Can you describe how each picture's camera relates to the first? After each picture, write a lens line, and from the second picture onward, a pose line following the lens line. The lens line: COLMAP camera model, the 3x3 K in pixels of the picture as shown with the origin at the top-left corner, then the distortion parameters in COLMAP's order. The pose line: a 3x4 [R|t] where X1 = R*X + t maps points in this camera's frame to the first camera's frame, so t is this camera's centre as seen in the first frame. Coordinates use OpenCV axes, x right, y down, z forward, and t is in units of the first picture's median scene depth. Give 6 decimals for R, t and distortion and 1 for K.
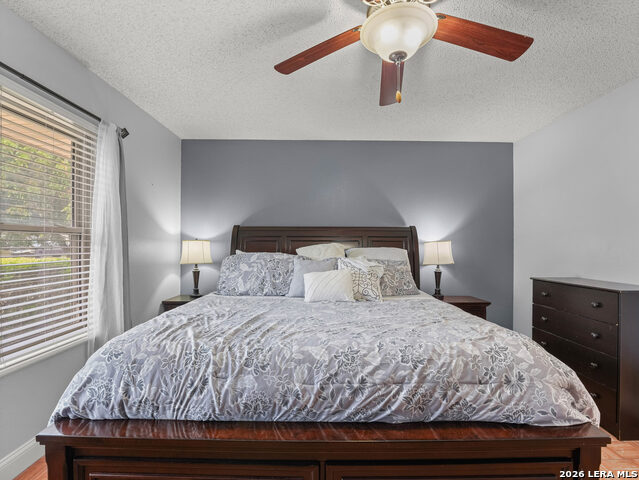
lens RADIAL K [[292.6, 0, 320.1], [0, 292.6, 245.0], [0, 0, 1]] dist [-0.023825, 0.000132]
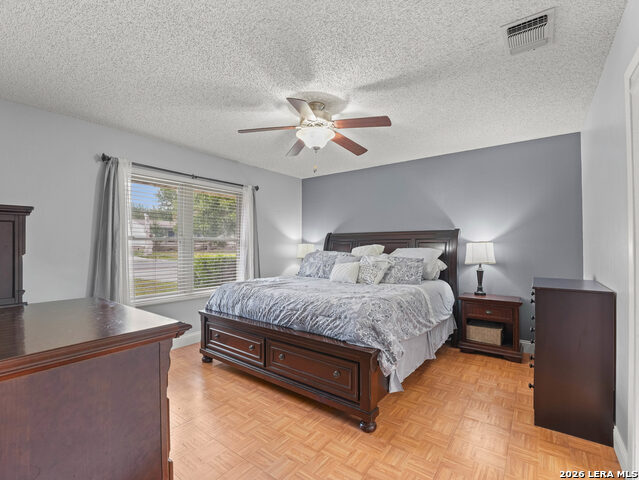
lens RADIAL K [[292.6, 0, 320.1], [0, 292.6, 245.0], [0, 0, 1]] dist [-0.023825, 0.000132]
pose [[0.797595, -0.005591, -0.603168, 1.700915], [0.002971, 0.999981, -0.005340, 0.003572], [0.603187, 0.002467, 0.797596, -0.611902]]
